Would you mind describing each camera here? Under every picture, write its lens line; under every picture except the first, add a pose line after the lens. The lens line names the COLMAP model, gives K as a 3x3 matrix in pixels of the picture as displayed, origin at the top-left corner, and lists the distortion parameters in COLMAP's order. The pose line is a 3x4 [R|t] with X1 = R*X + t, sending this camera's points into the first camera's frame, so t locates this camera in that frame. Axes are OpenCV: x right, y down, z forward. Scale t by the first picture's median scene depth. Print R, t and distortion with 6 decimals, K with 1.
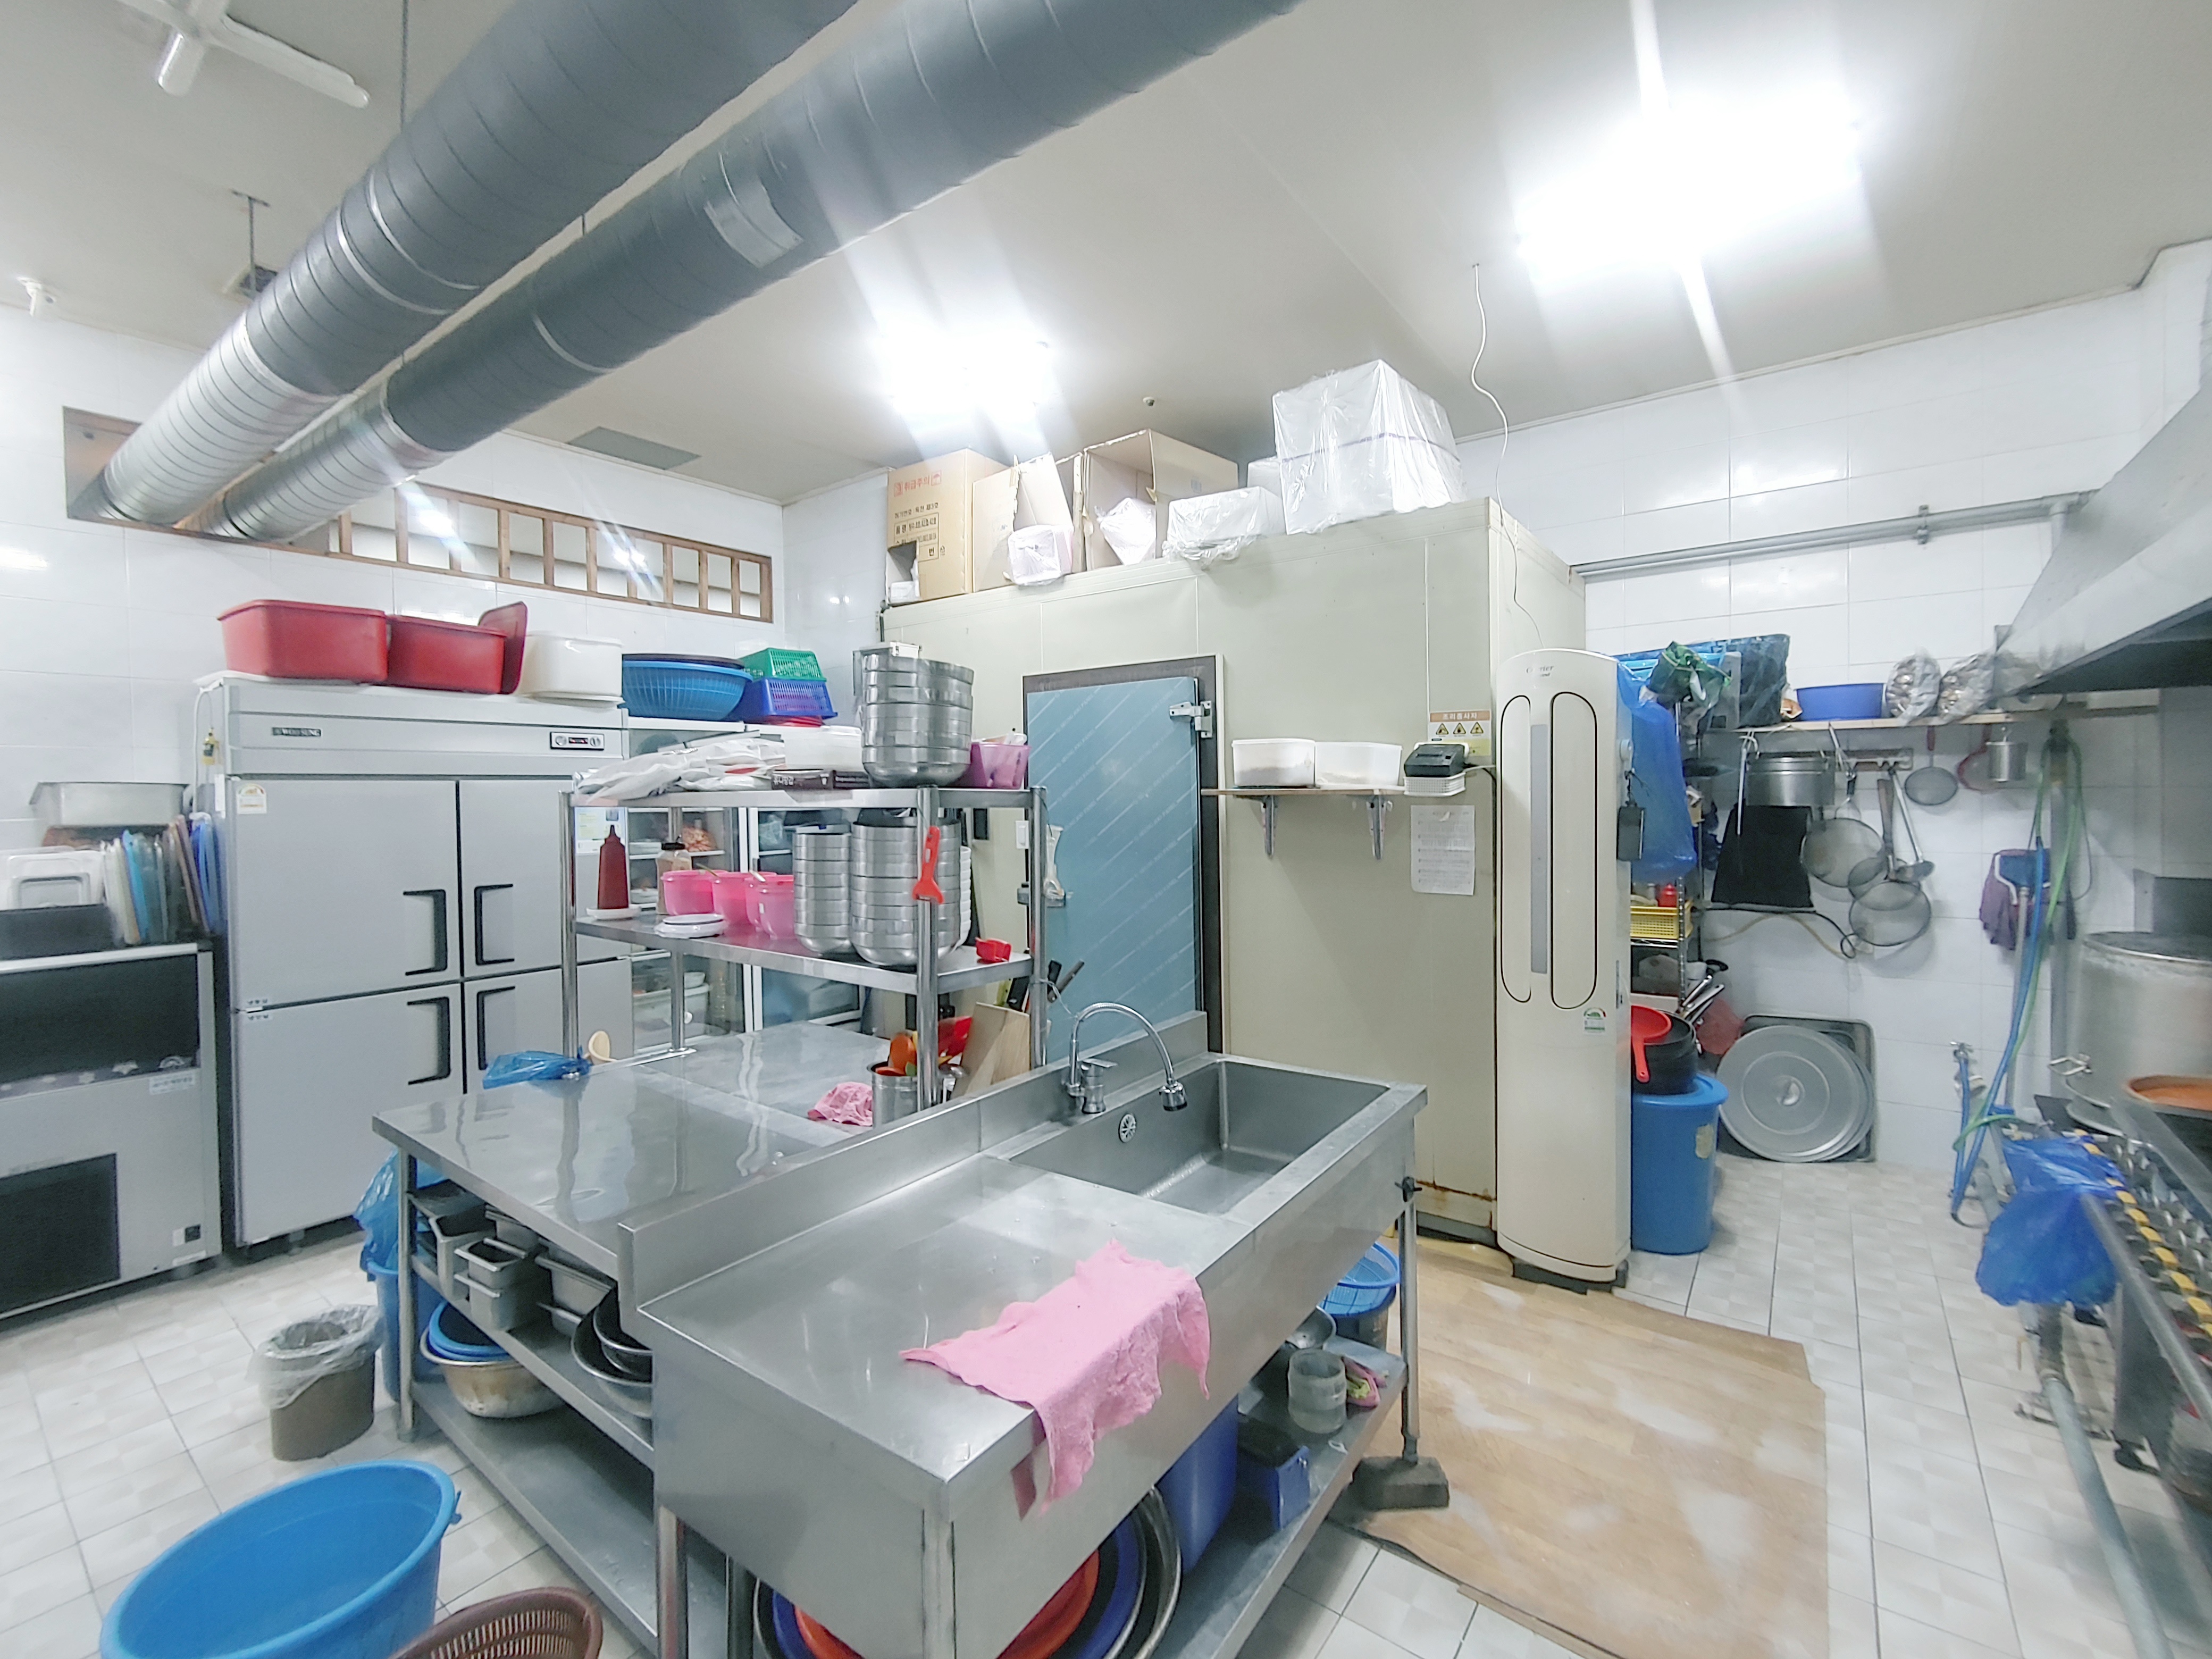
lens RADIAL K [[978.4, 0, 1106.0], [0, 978.4, 829.5], [0, 0, 1]] dist [-0.000641, 0.000025]
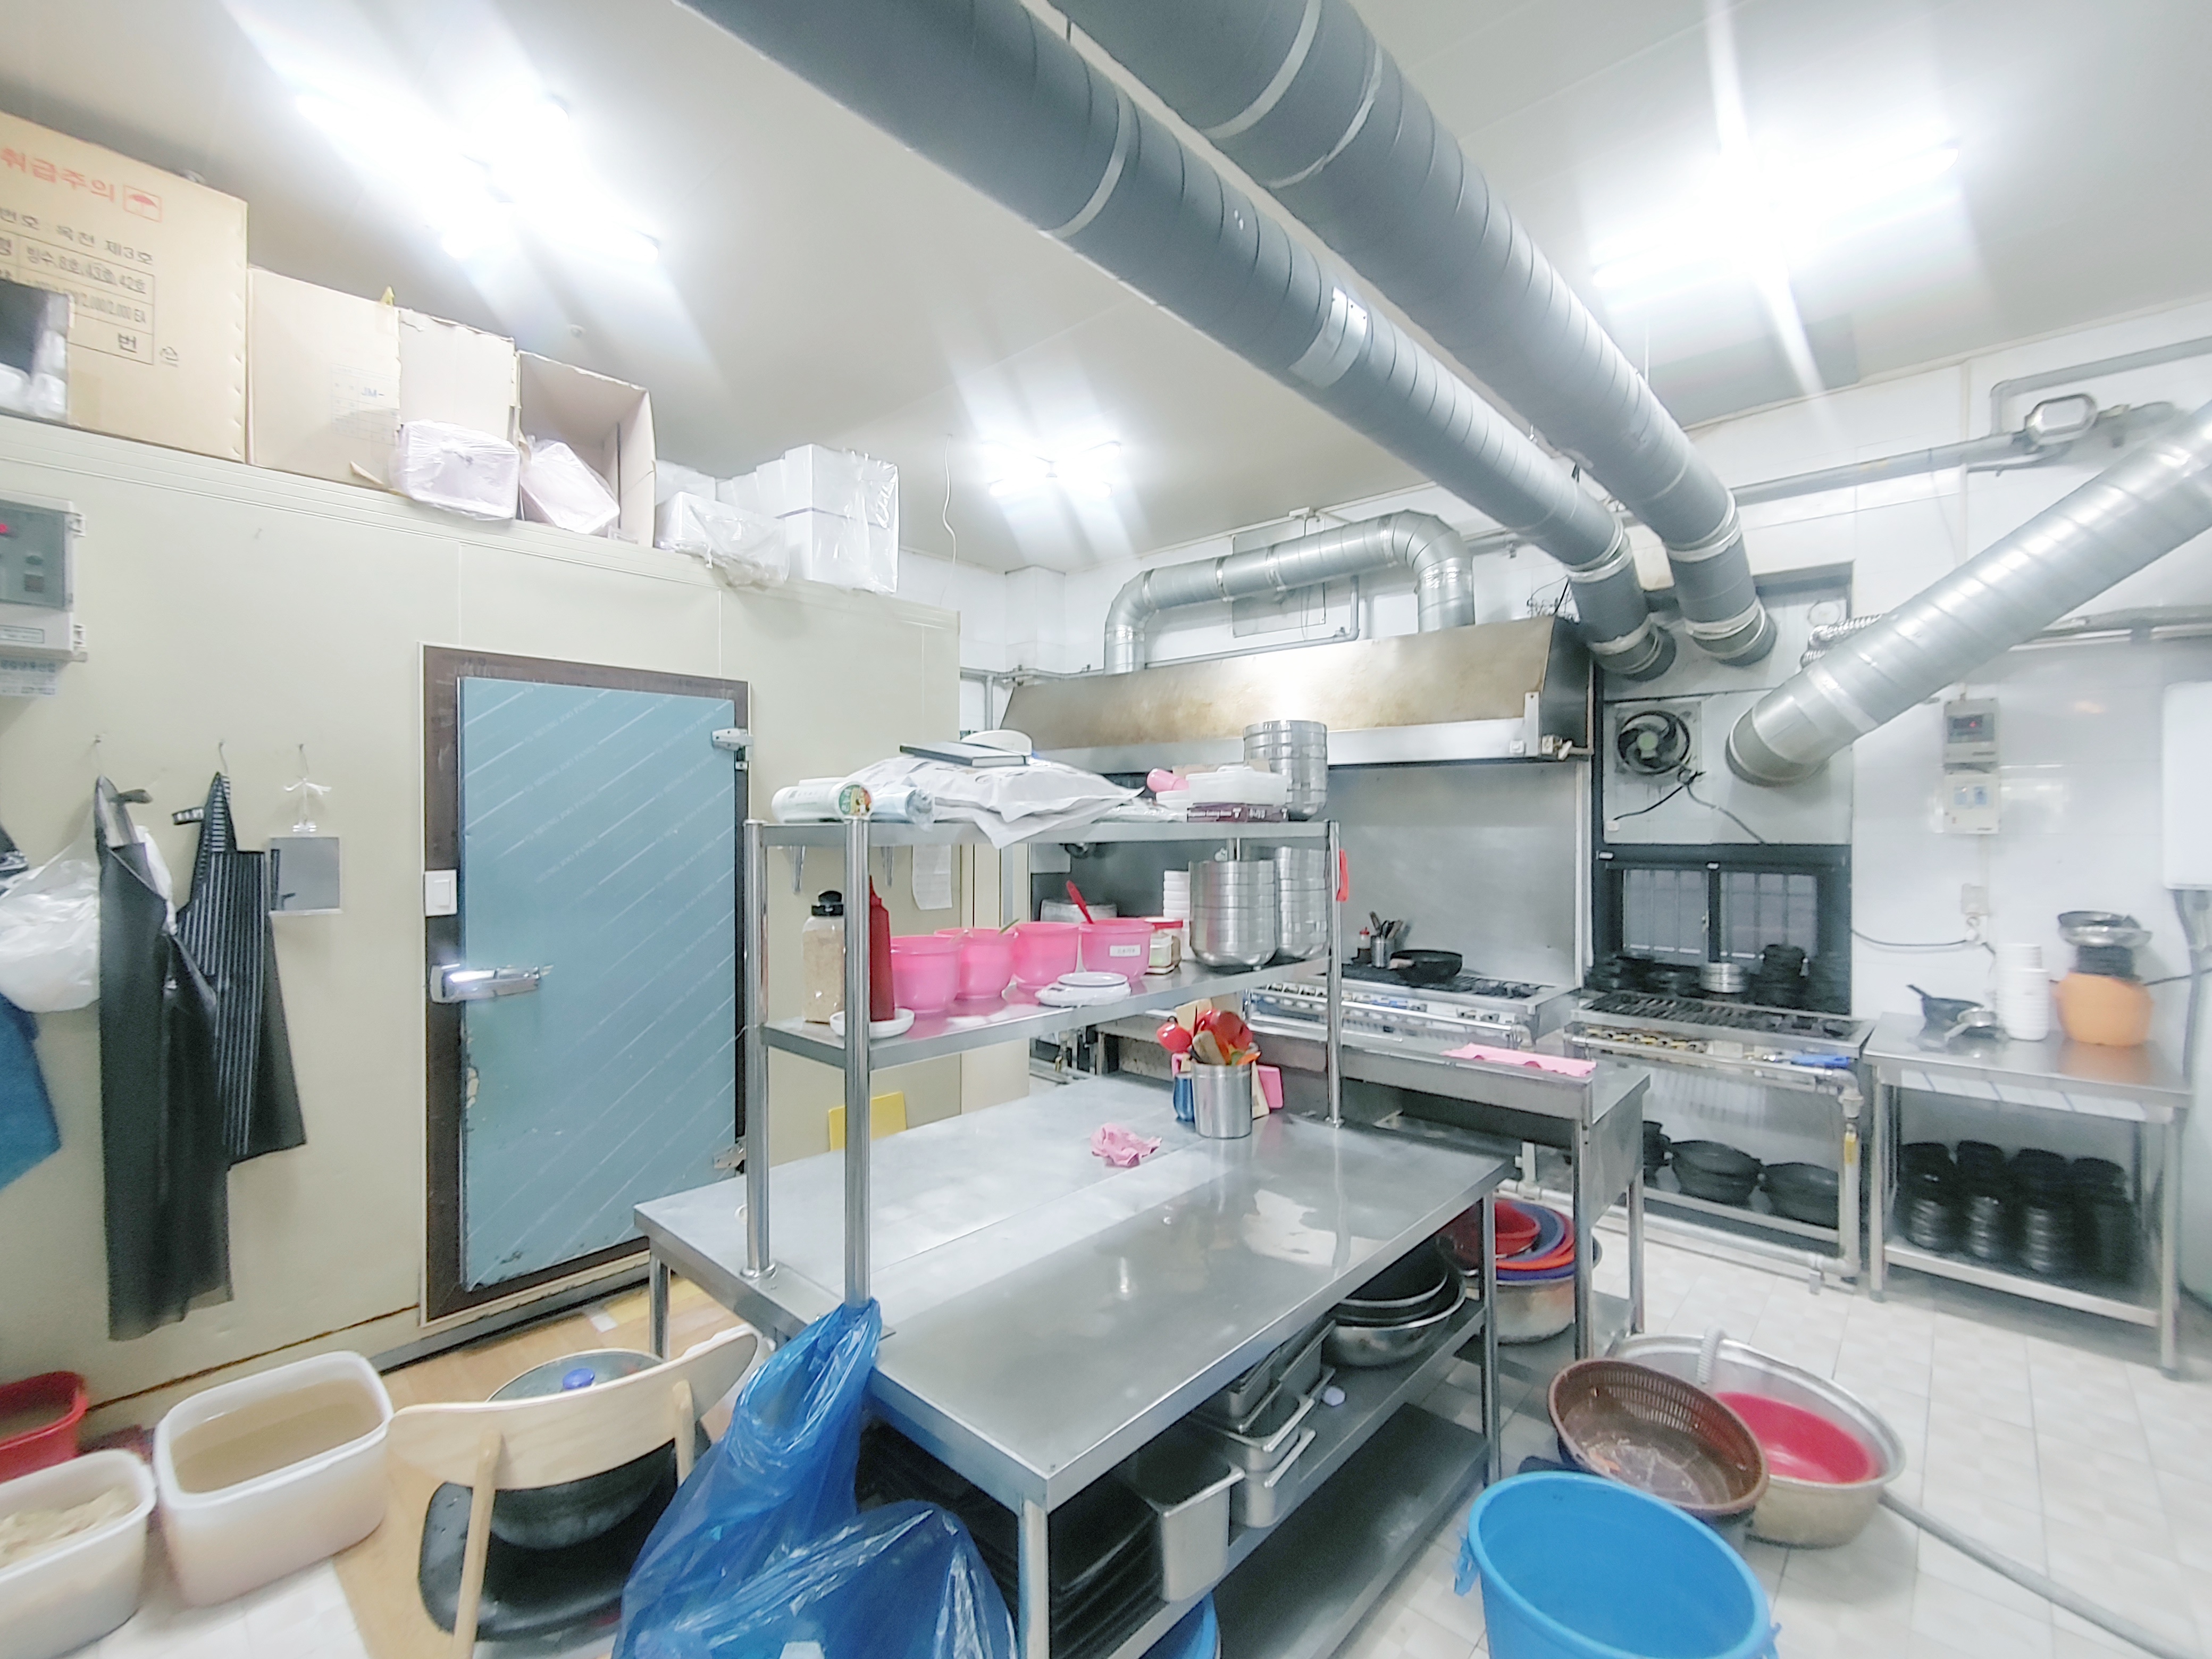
lens RADIAL K [[978.4, 0, 1106.0], [0, 978.4, 829.5], [0, 0, 1]] dist [-0.000641, 0.000025]
pose [[0.111220, -0.001621, 0.993795, -0.768883], [0.033769, 0.999427, -0.002149, -0.023950], [-0.993222, 0.033798, 0.111211, 0.569615]]
